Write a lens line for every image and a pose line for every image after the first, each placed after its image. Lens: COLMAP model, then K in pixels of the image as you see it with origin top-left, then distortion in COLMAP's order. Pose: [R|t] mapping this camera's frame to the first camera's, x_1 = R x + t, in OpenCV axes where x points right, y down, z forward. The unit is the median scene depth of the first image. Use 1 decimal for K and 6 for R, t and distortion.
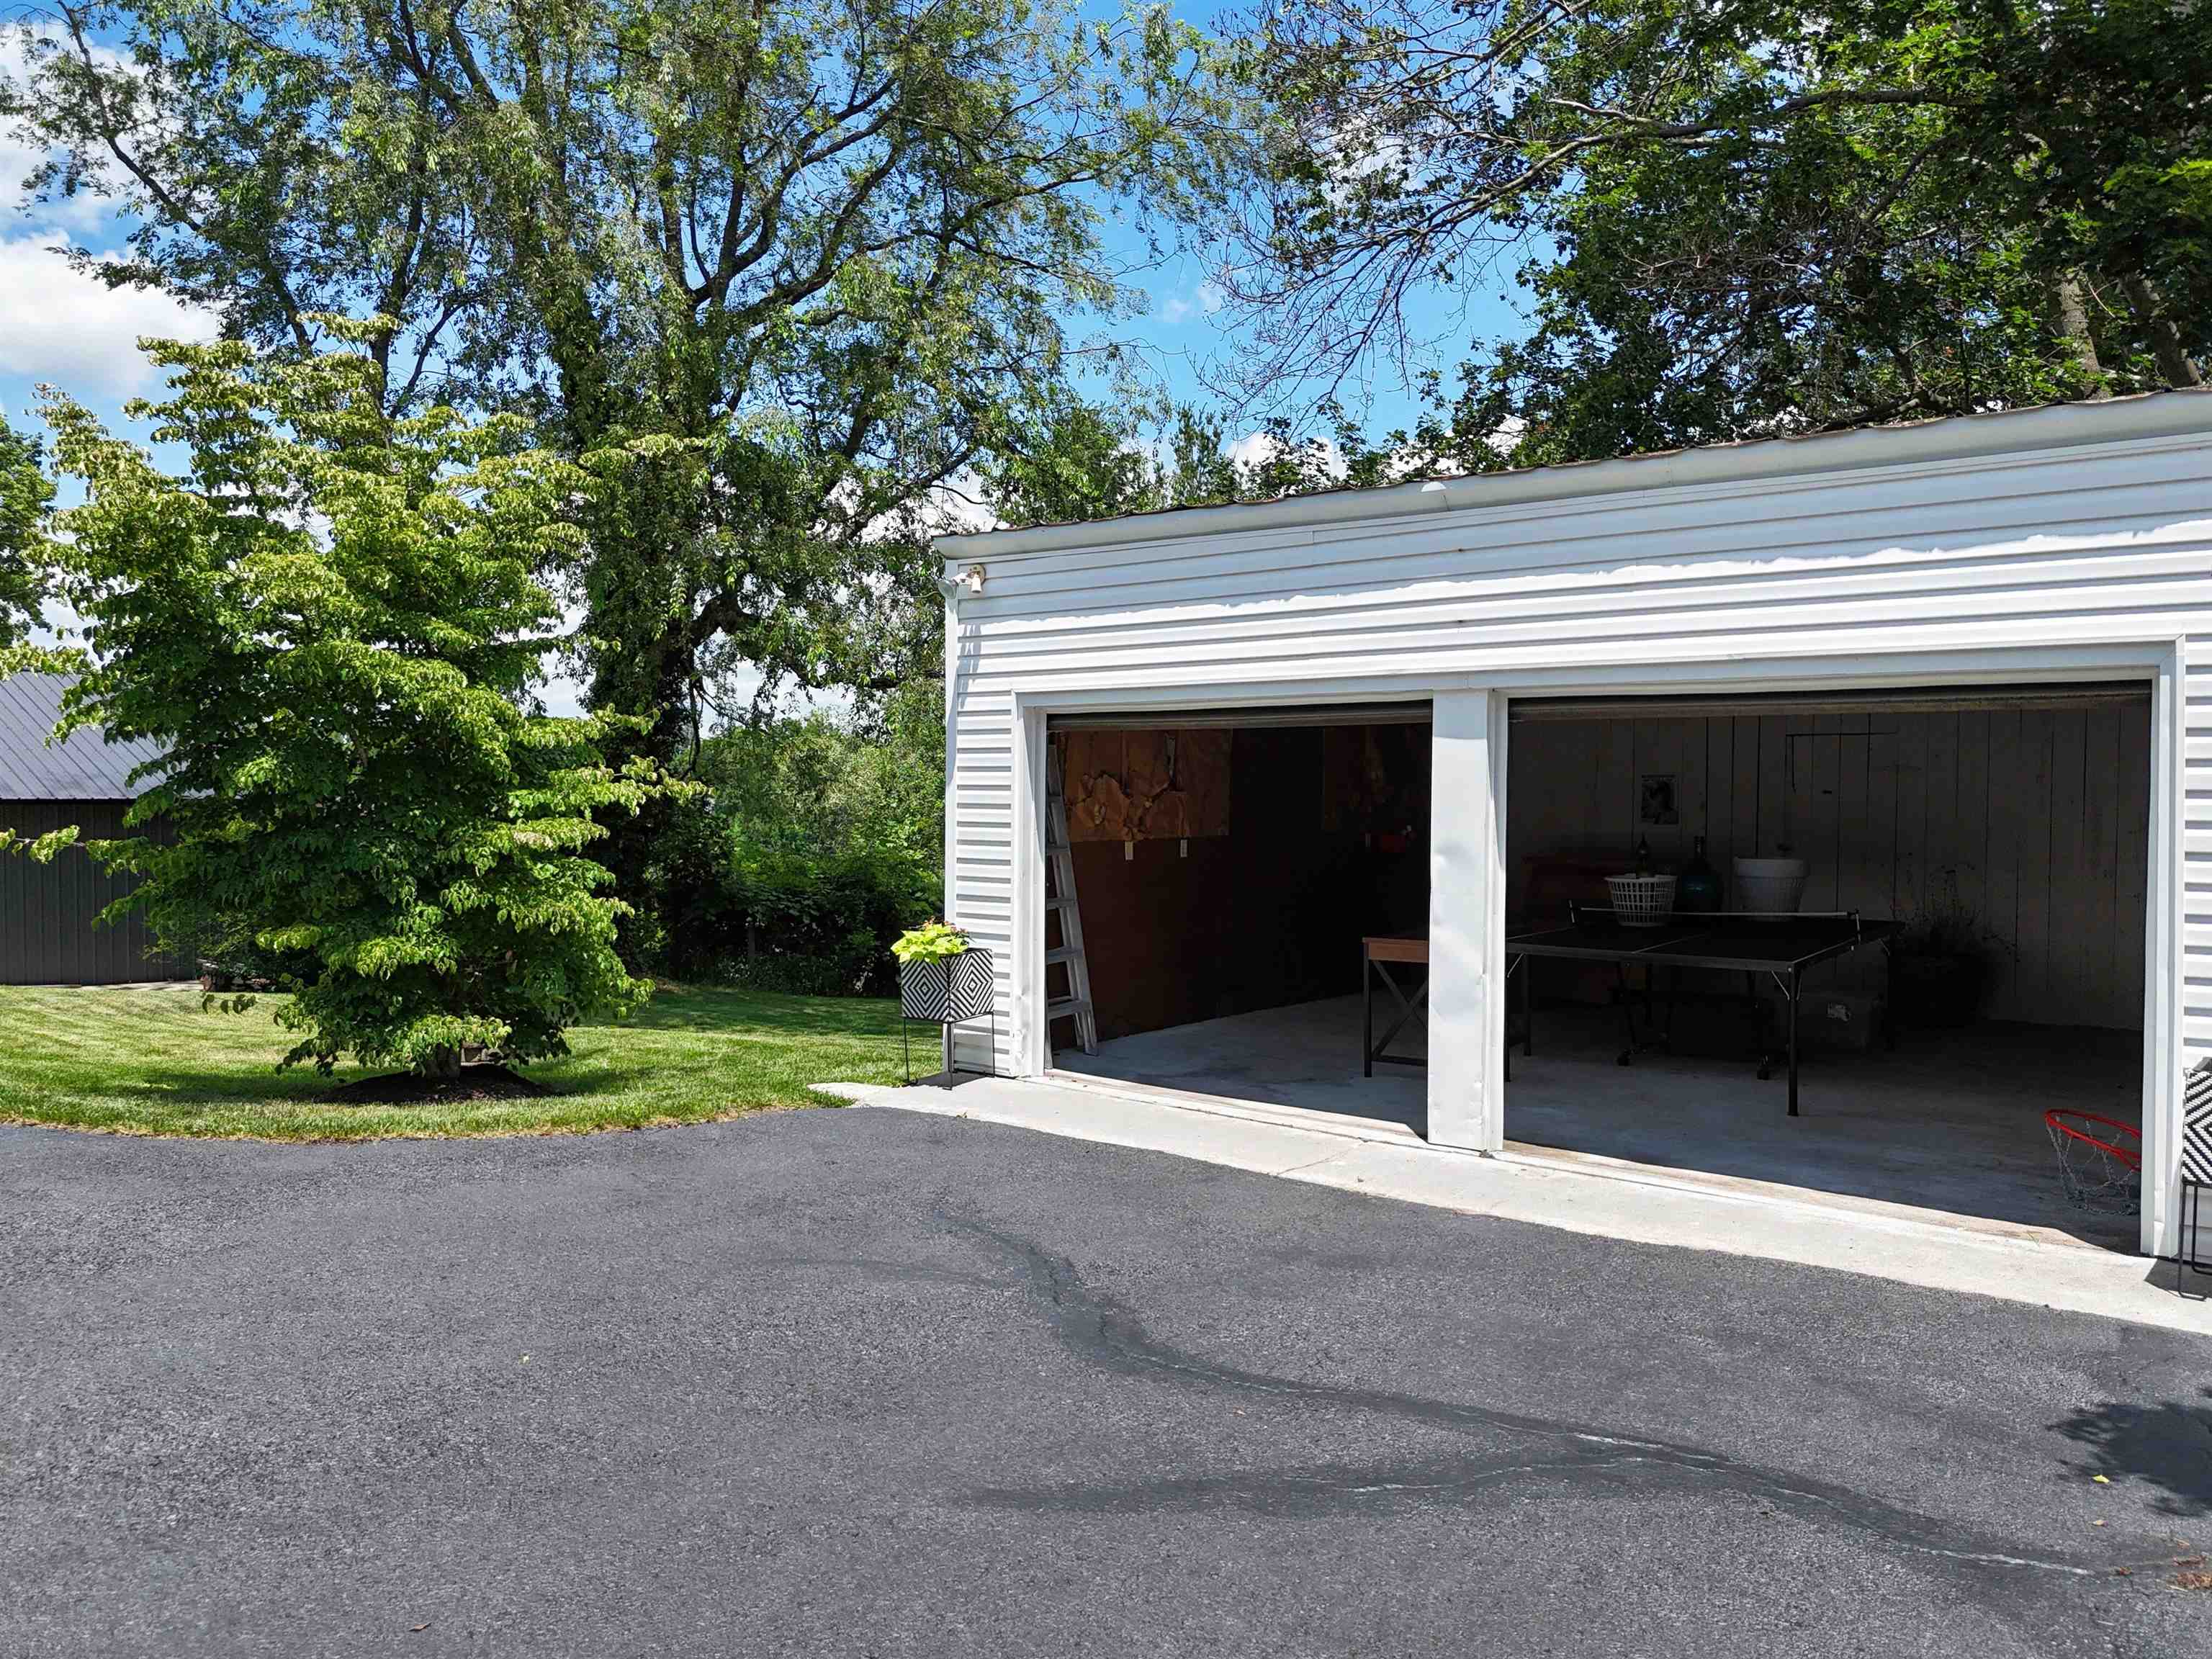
lens RADIAL K [[1636.9, 0, 1101.8], [0, 1636.9, 828.0], [0, 0, 1]] dist [0.059873, -0.058226]
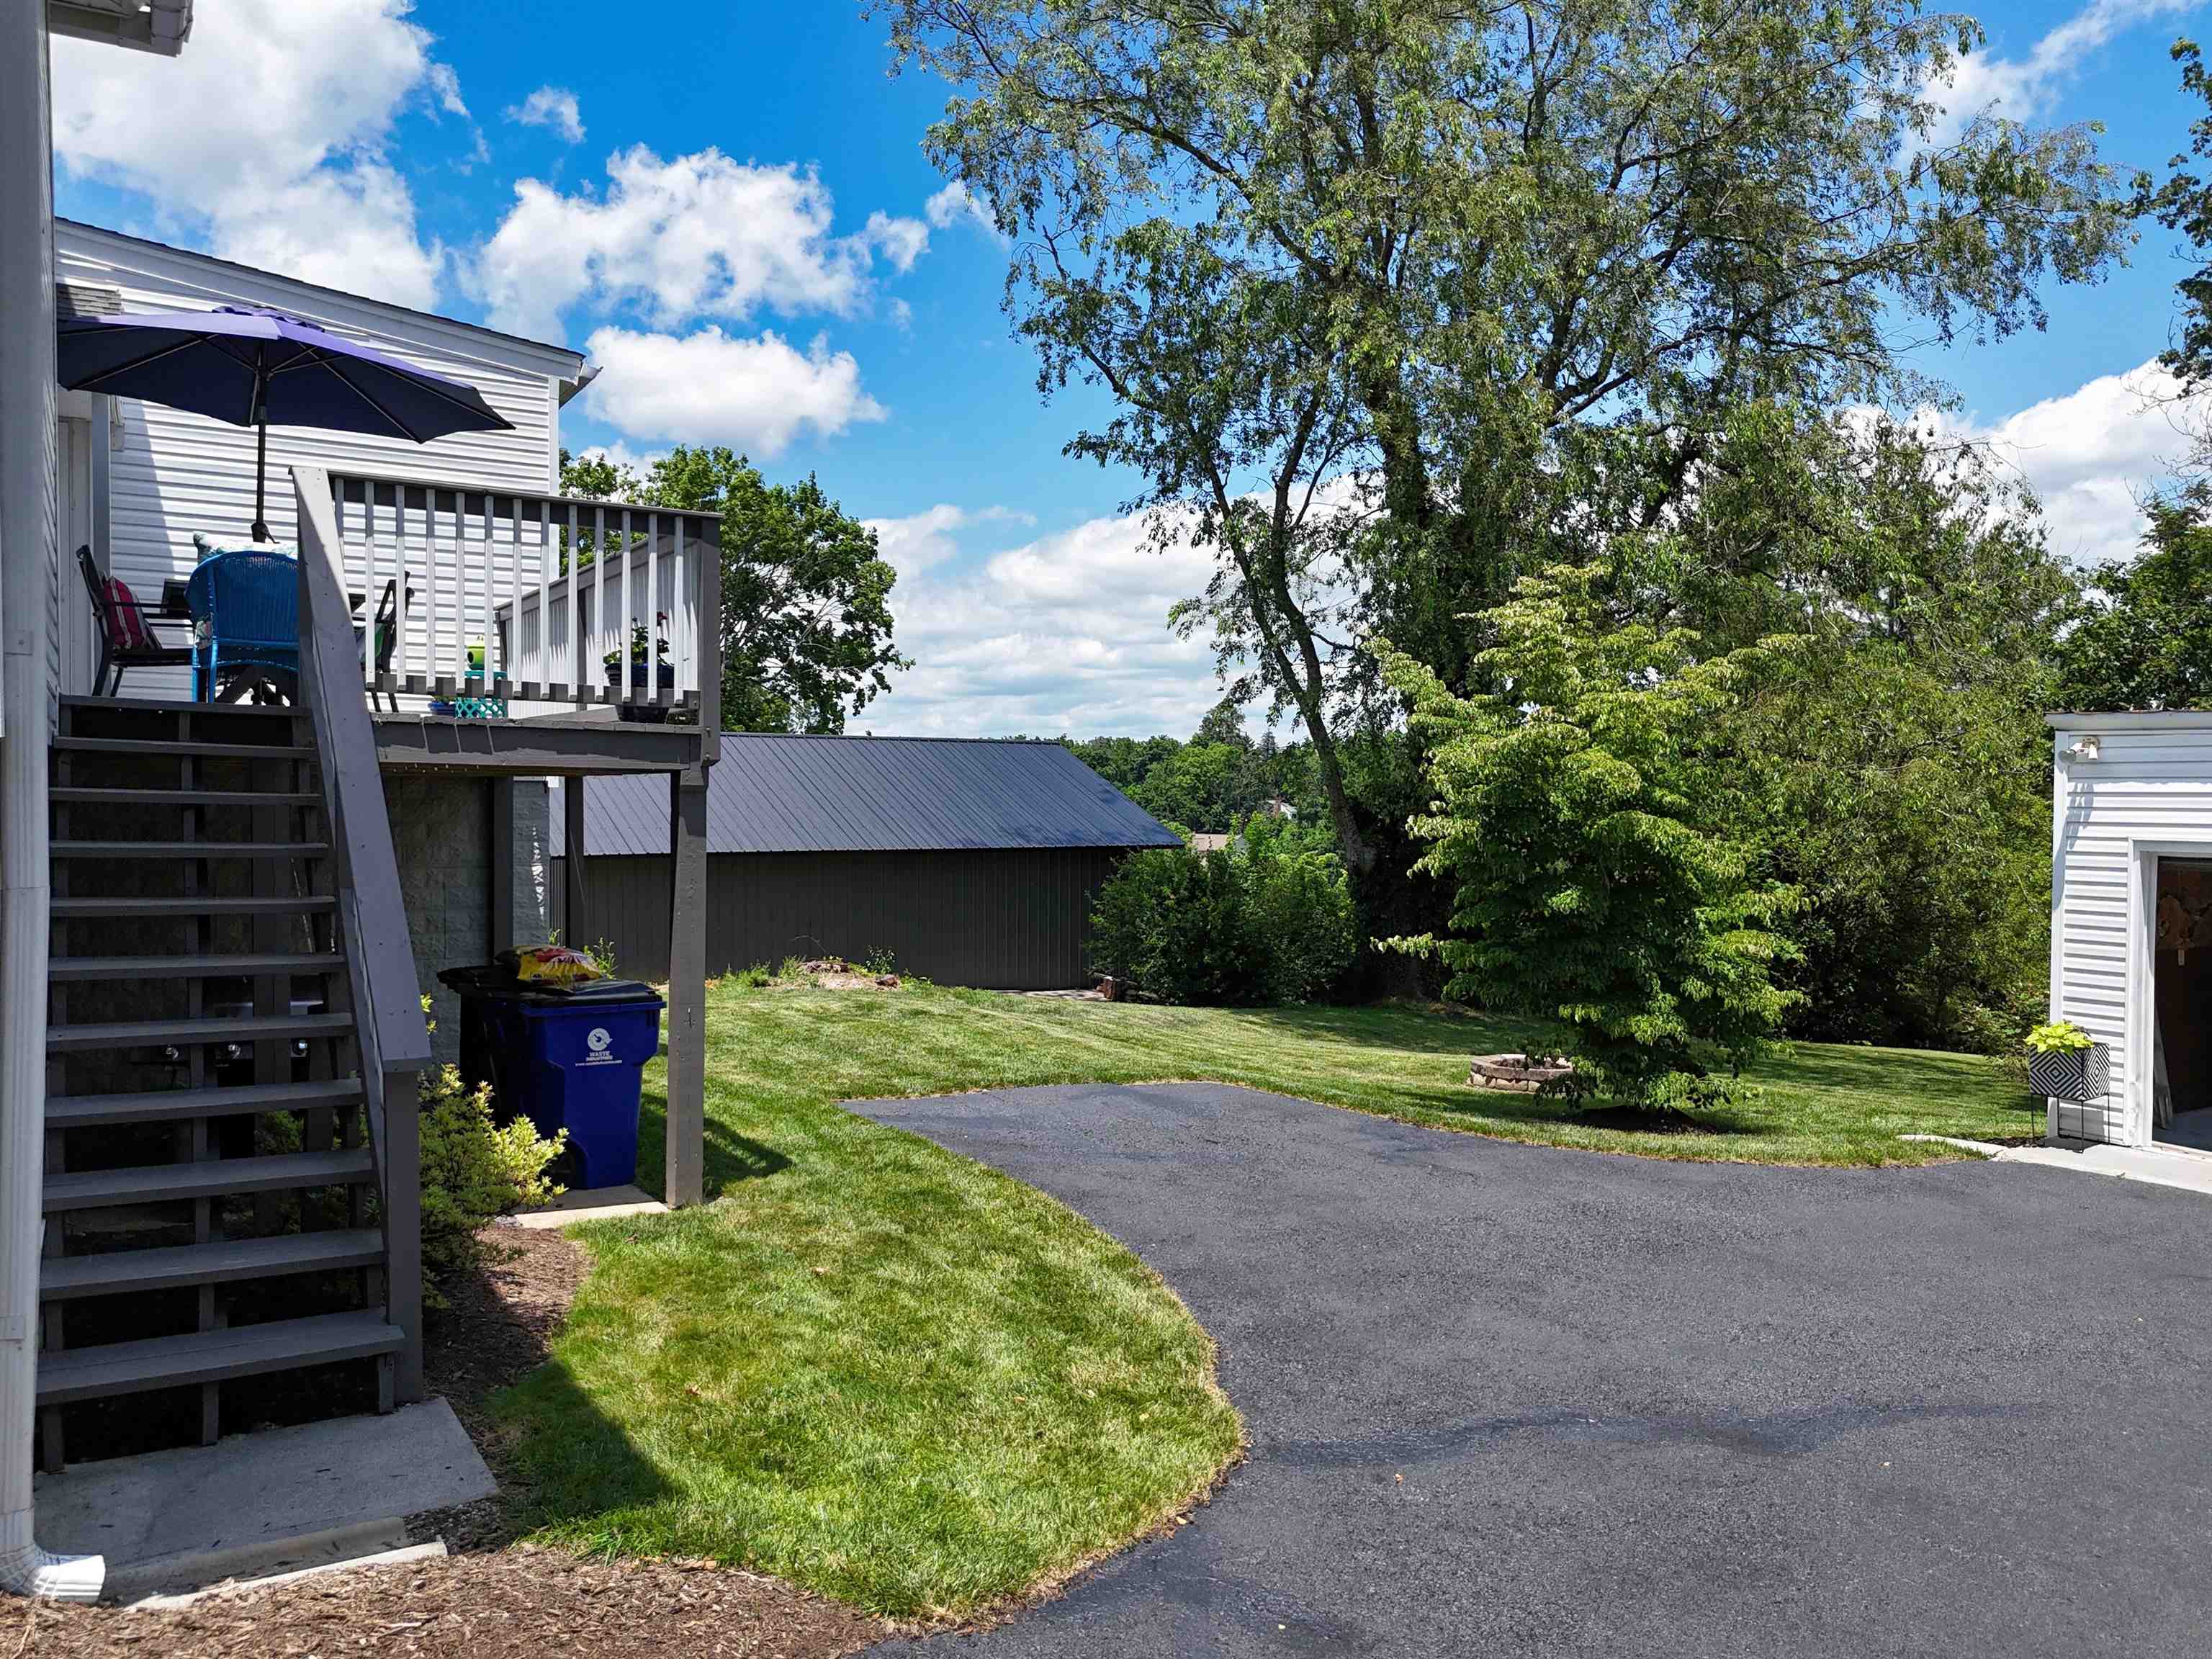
lens RADIAL K [[1636.9, 0, 1108.5], [0, 1636.9, 830.3], [0, 0, 1]] dist [0.059873, -0.058226]
pose [[0.948419, 0.008995, -0.316893, -0.392583], [-0.008534, 0.999960, 0.002842, -0.086777], [0.316906, 0.000009, 0.948457, -0.453118]]
